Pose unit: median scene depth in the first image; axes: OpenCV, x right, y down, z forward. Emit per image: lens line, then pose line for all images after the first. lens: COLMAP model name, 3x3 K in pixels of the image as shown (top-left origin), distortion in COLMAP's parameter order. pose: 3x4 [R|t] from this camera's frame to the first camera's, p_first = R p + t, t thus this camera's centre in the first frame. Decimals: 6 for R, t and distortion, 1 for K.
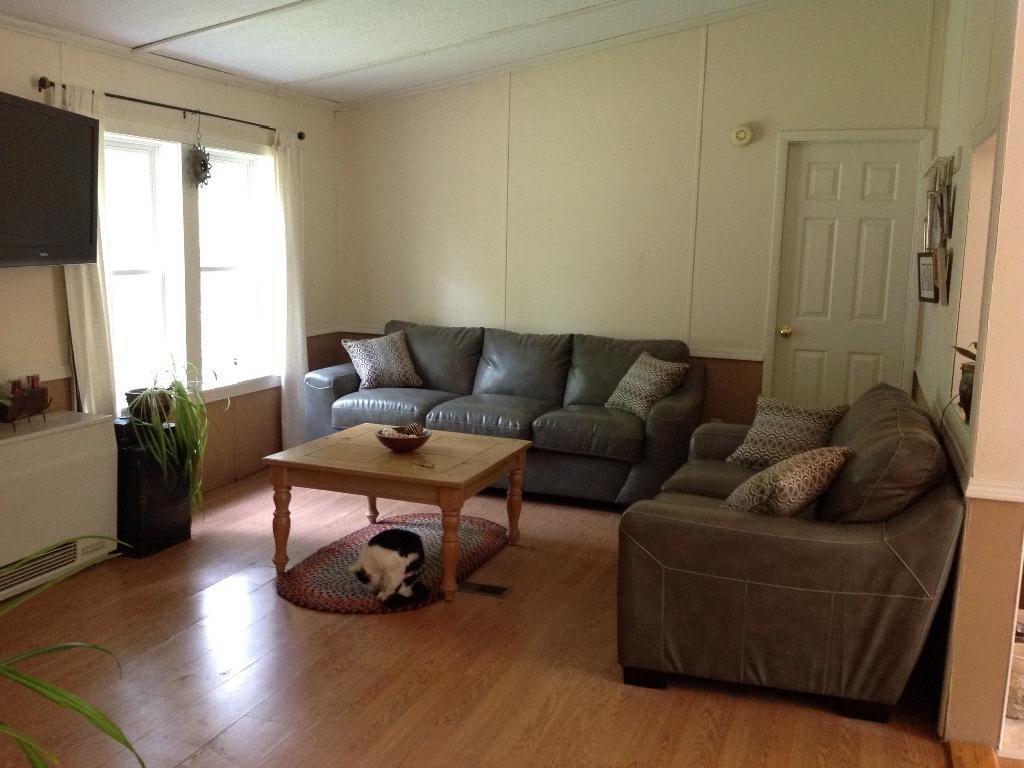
lens RADIAL K [[968.1, 0, 511.7], [0, 968.1, 378.1], [0, 0, 1]] dist [0.022025, 0.000000]
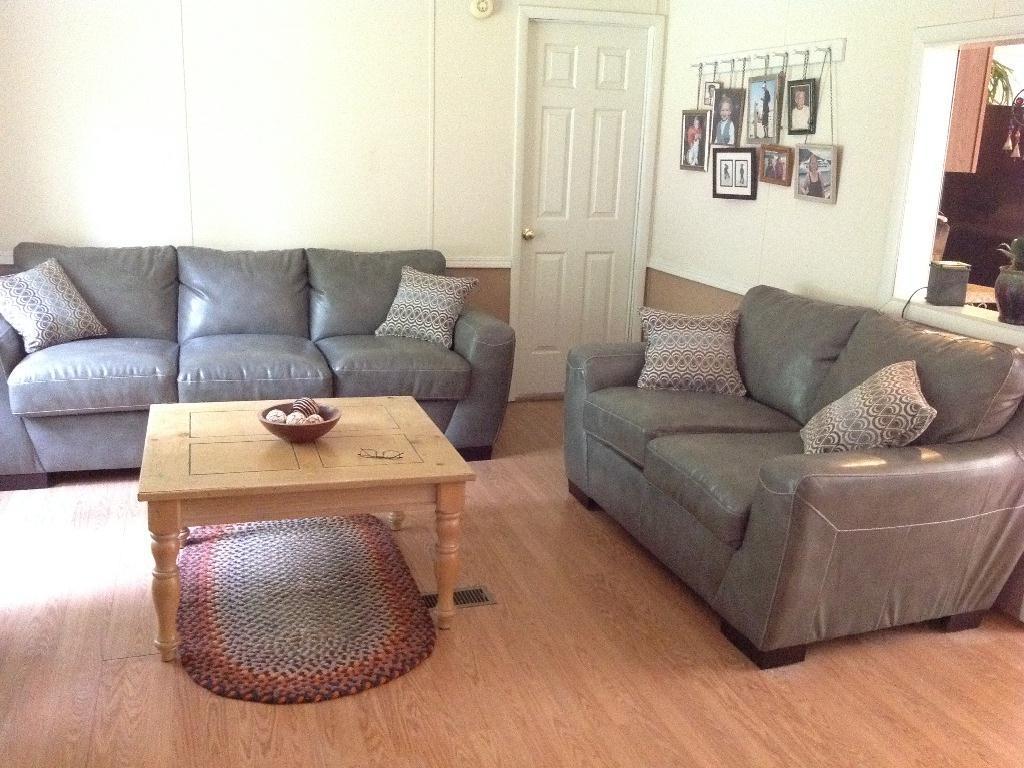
lens RADIAL K [[968.1, 0, 510.8], [0, 968.1, 393.7], [0, 0, 1]] dist [0.022025, 0.000000]
pose [[0.797079, -0.144484, 0.586335, -0.296325], [0.070470, 0.986576, 0.147312, -0.035243], [-0.599749, -0.076100, 0.796562, 0.271615]]
